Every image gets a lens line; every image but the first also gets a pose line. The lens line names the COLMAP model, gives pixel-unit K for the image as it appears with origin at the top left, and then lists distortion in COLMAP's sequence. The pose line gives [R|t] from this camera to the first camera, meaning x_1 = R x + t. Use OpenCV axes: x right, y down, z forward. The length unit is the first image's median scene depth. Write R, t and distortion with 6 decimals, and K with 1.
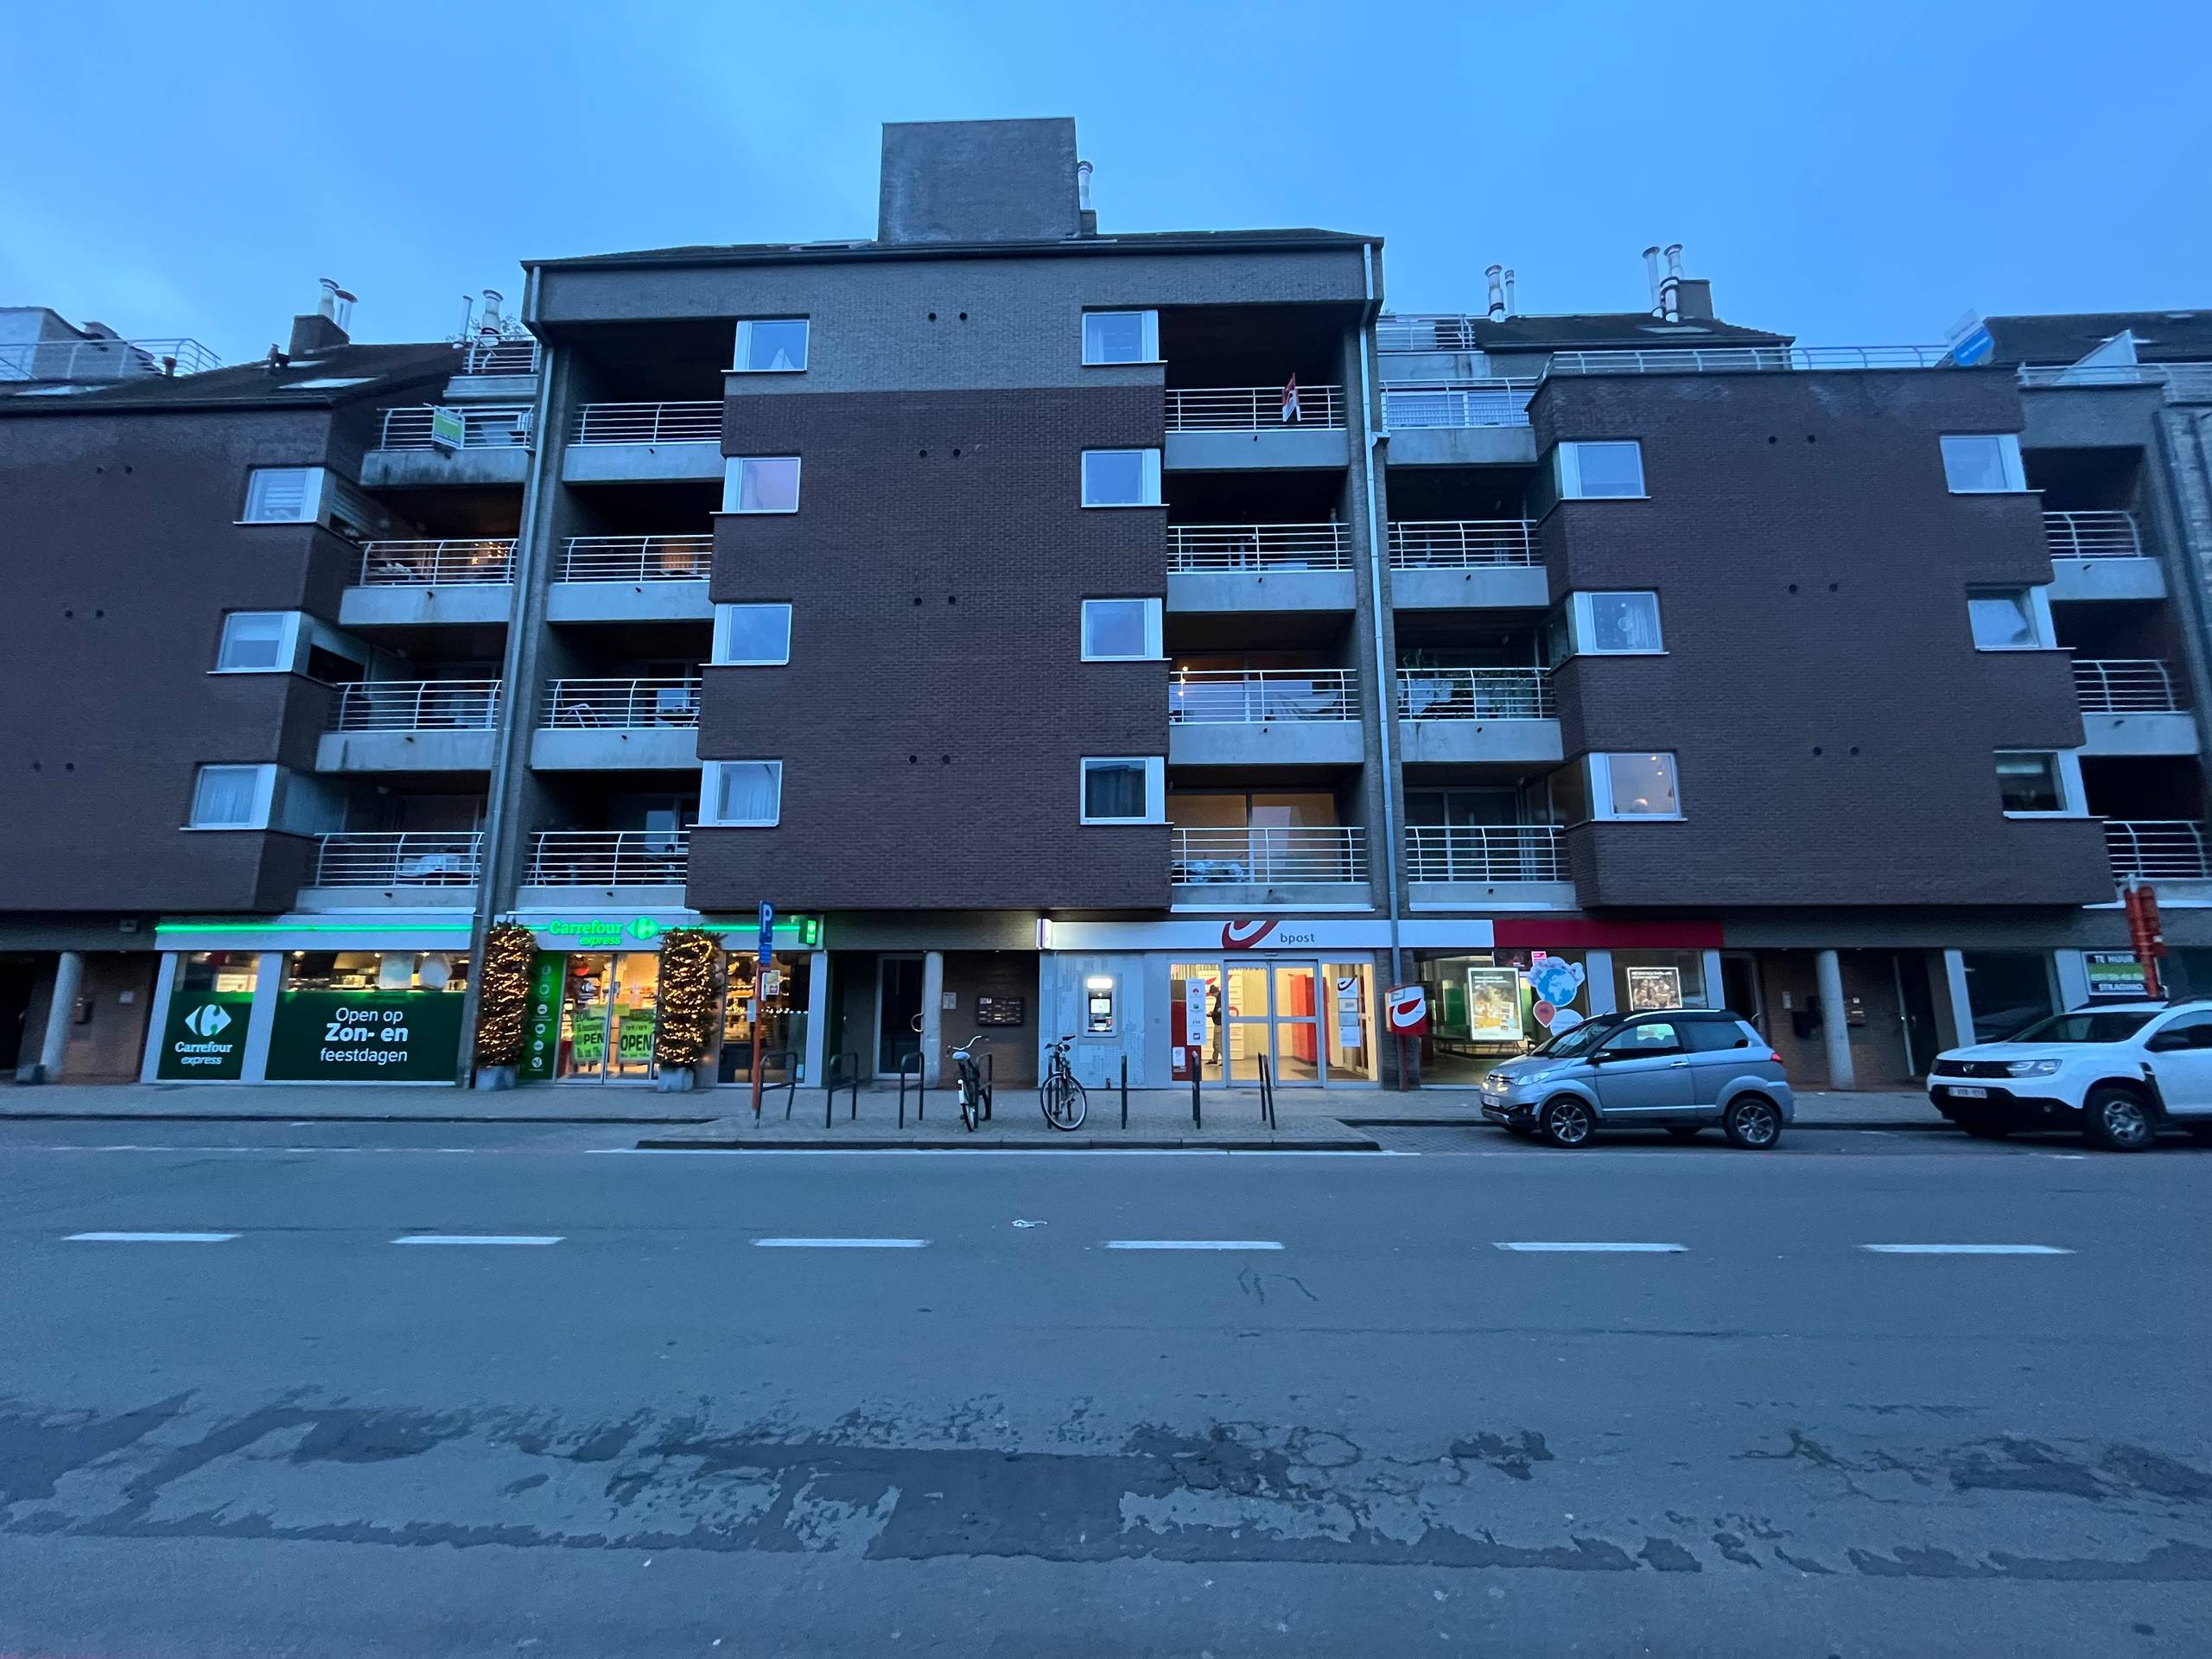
lens RADIAL K [[891.5, 0, 1097.8], [0, 891.5, 832.4], [0, 0, 1]] dist [-0.003040, -0.000578]
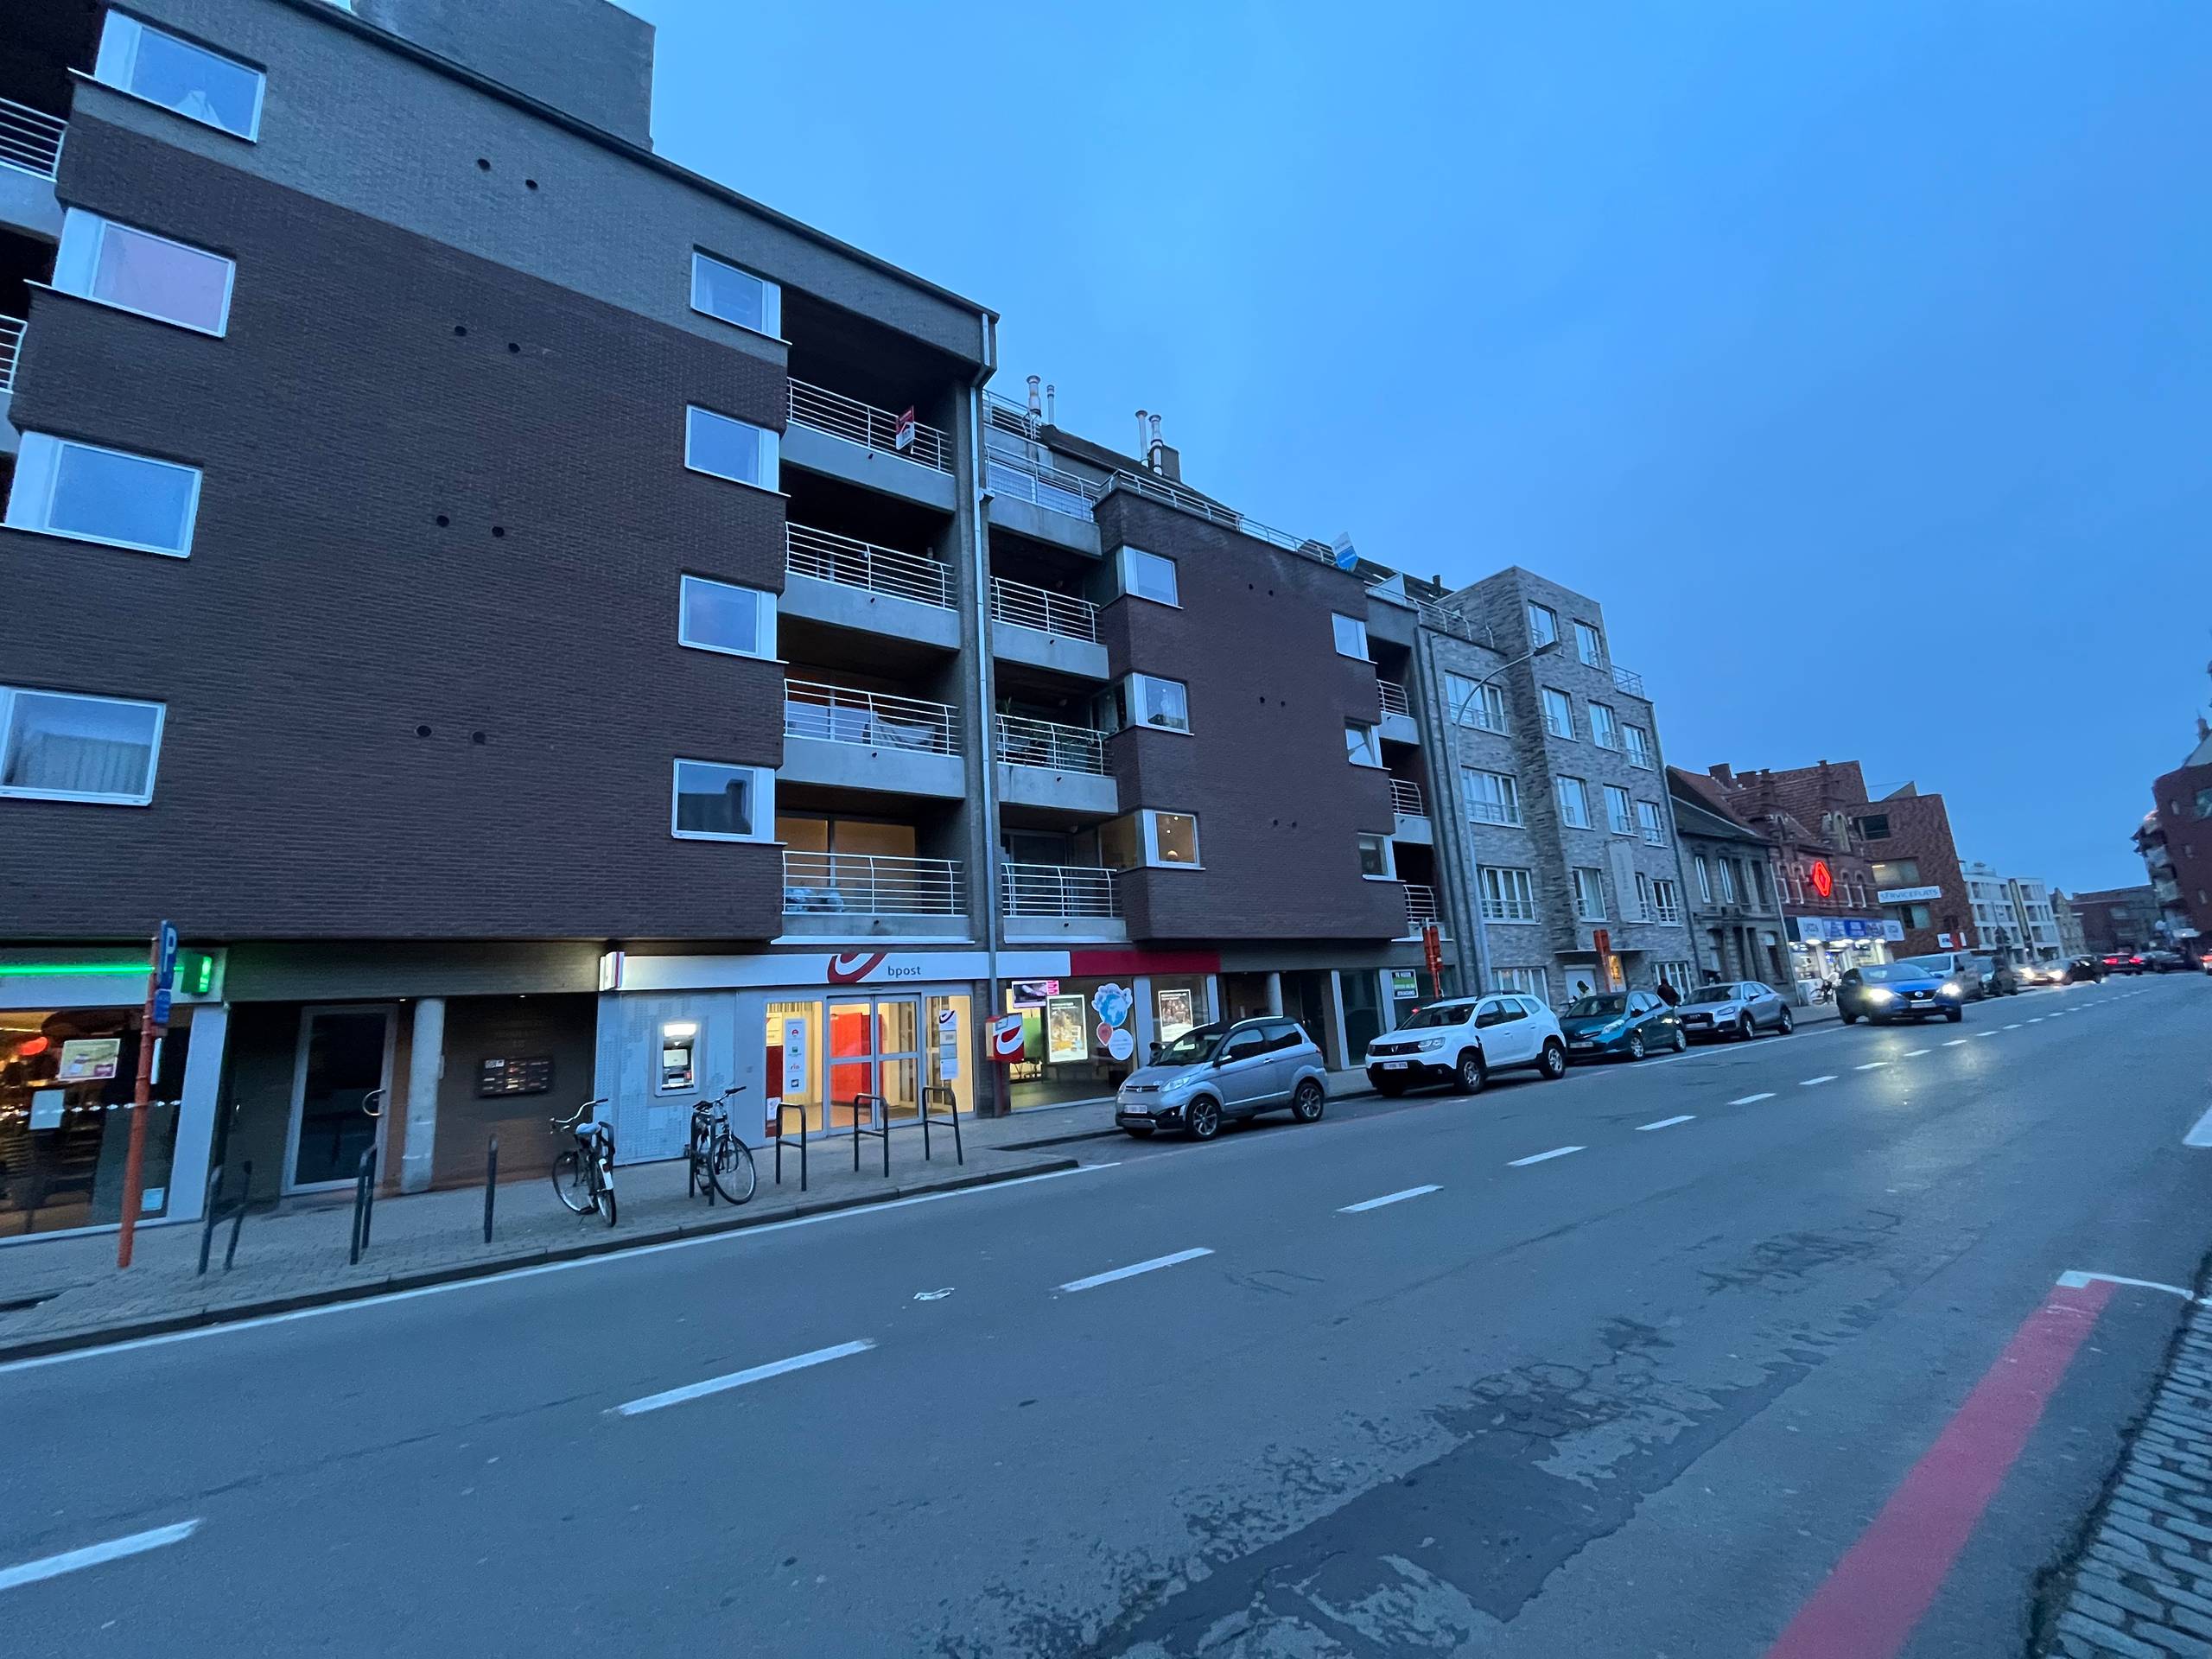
lens RADIAL K [[891.5, 0, 1100.5], [0, 891.5, 833.0], [0, 0, 1]] dist [-0.003040, -0.000578]
pose [[0.791594, 0.075426, 0.606374, -0.204777], [-0.045007, 0.996854, -0.065243, 0.022412], [-0.609388, 0.024355, 0.792498, 0.095153]]
